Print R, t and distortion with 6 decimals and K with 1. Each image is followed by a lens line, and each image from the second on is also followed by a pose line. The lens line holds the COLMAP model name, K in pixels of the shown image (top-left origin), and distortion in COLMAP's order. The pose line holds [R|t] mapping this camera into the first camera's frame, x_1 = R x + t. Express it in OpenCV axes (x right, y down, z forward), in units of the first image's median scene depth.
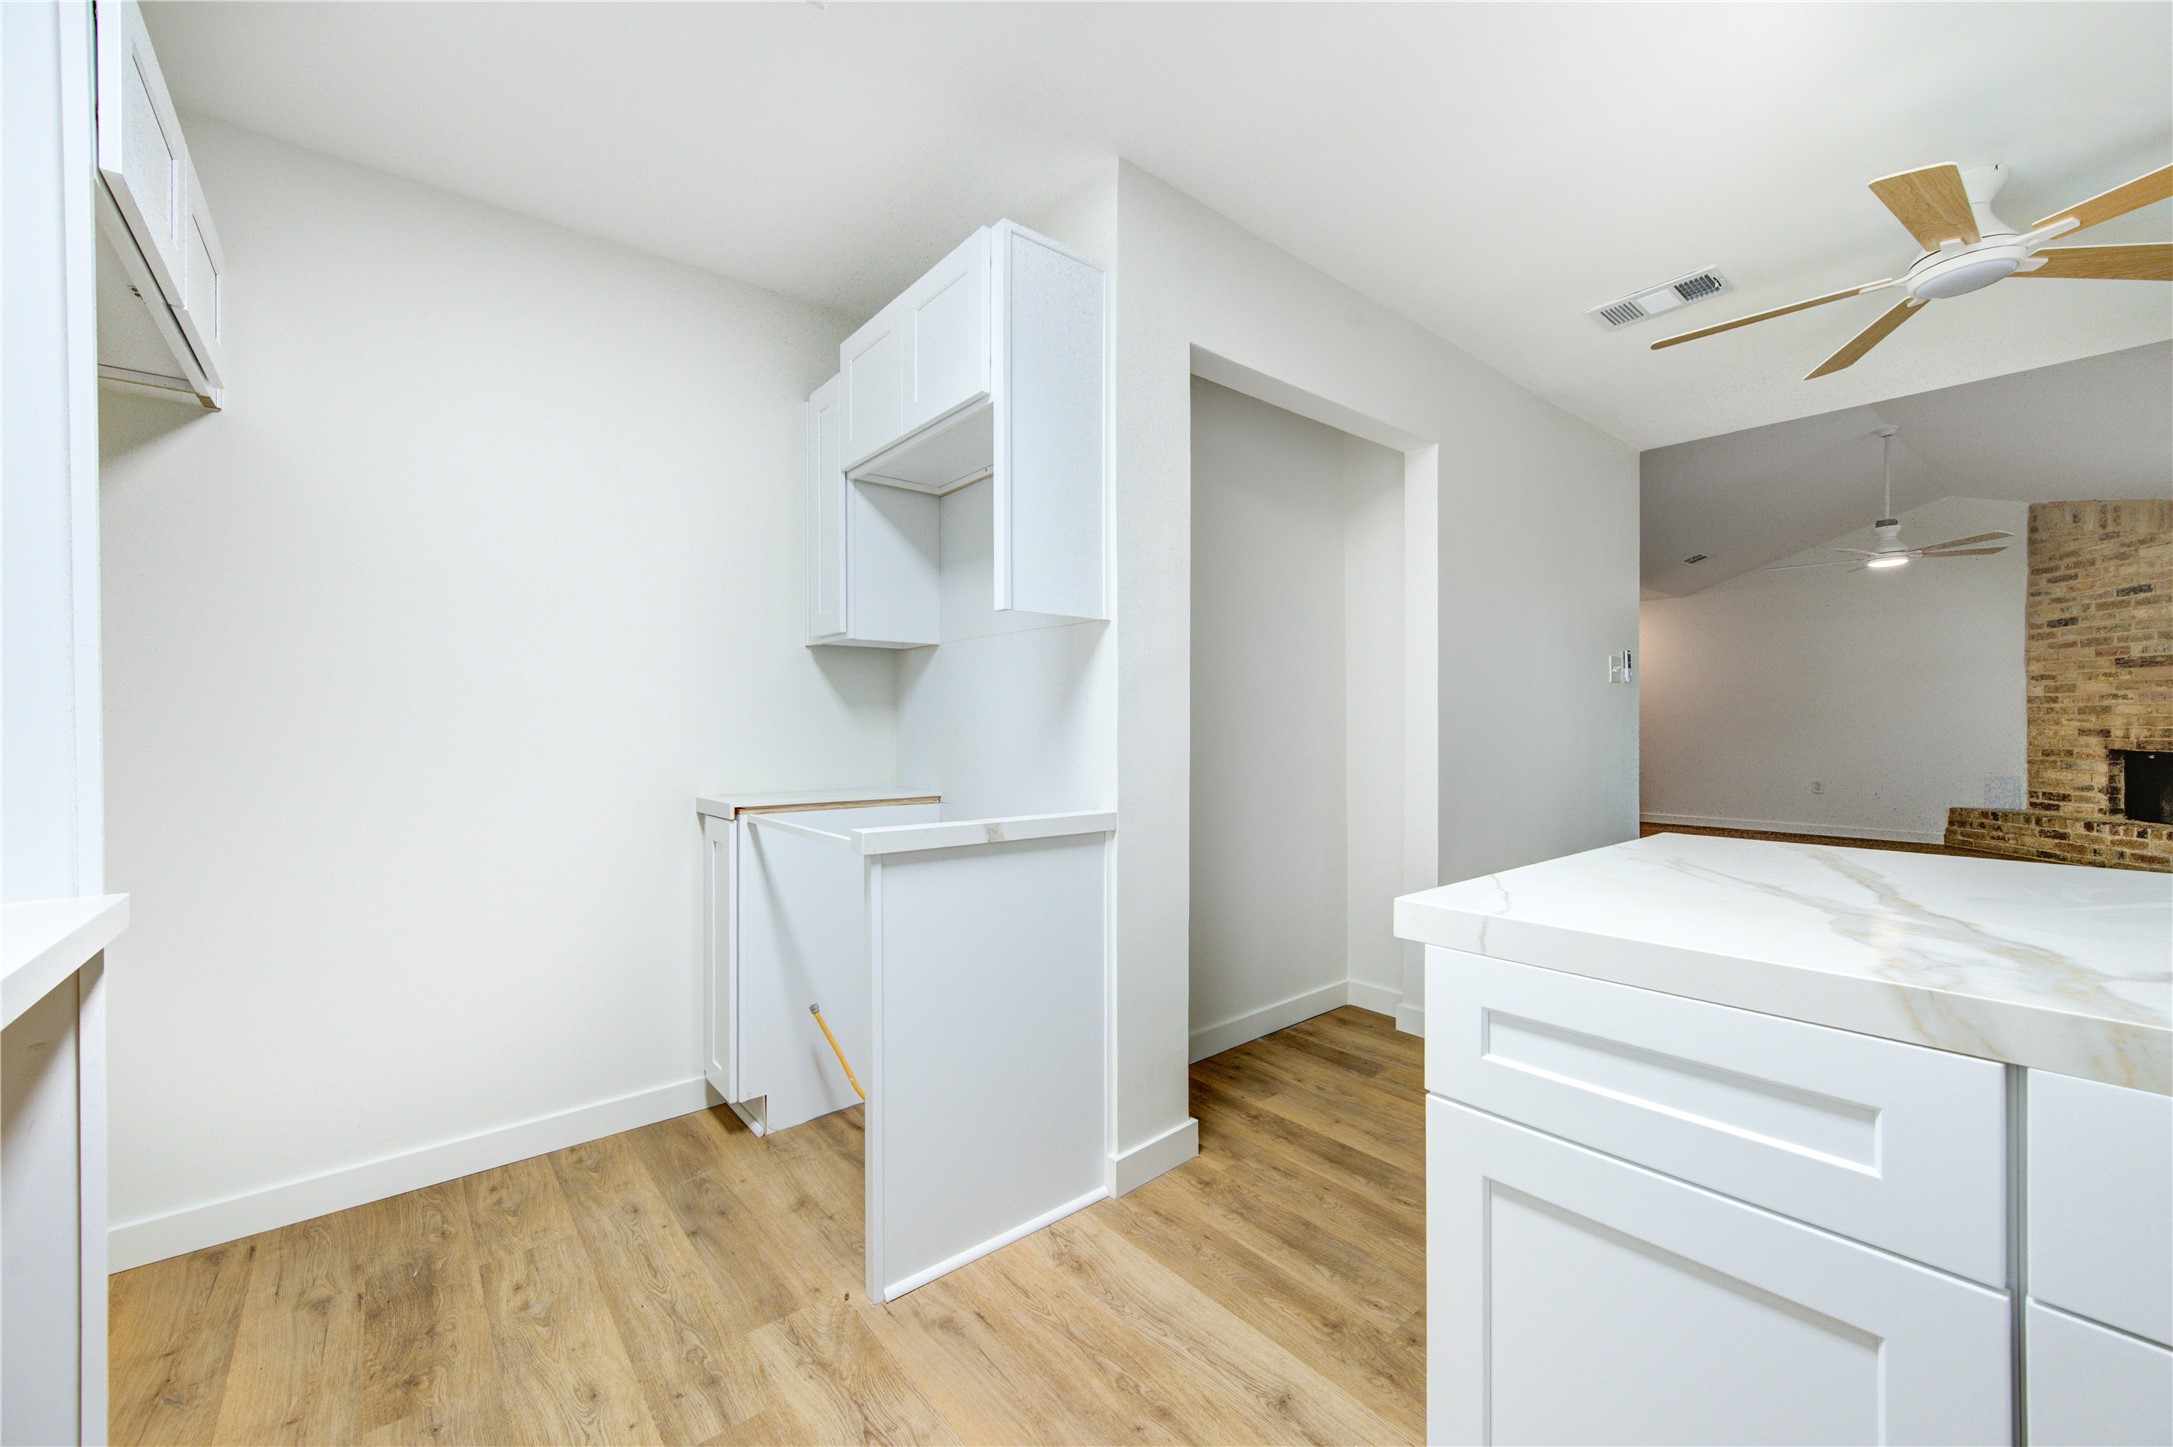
lens RADIAL K [[851.2, 0, 1085.8], [0, 851.2, 731.7], [0, 0, 1]] dist [-0.001095, 0.000551]
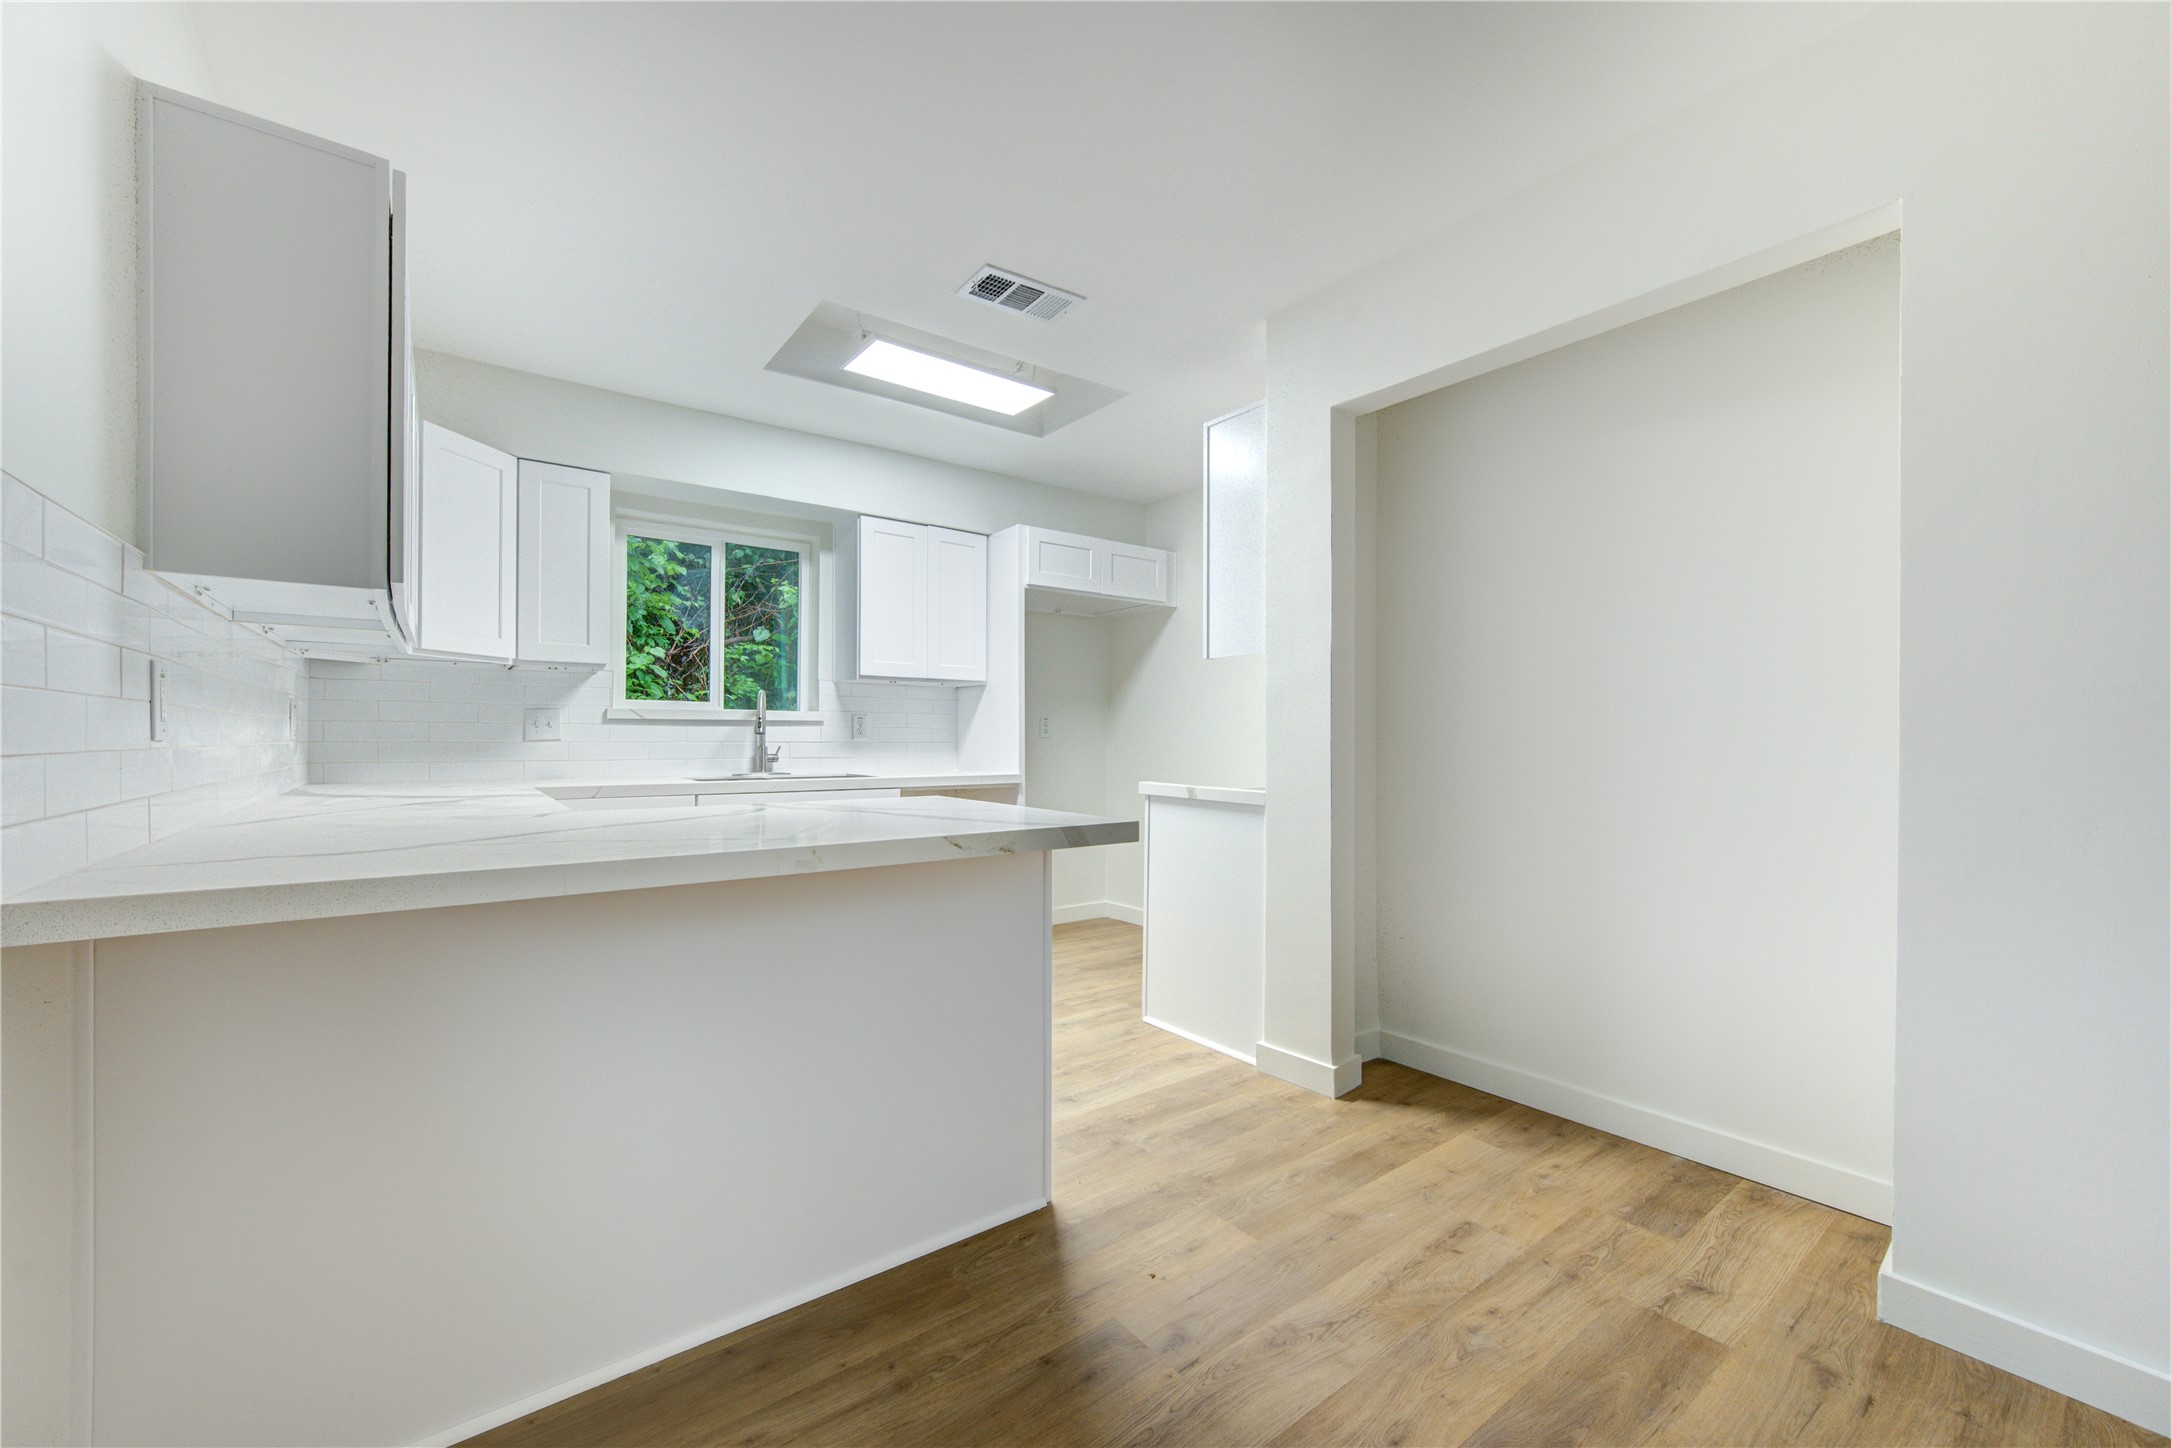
lens RADIAL K [[859.3, 0, 1073.3], [0, 859.3, 731.1], [0, 0, 1]] dist [0.000834, -0.000362]
pose [[-0.050112, 0.000028, -0.998744, 0.497097], [-0.010108, 0.999949, 0.000535, -0.001253], [0.998692, 0.010122, -0.050109, 0.261415]]
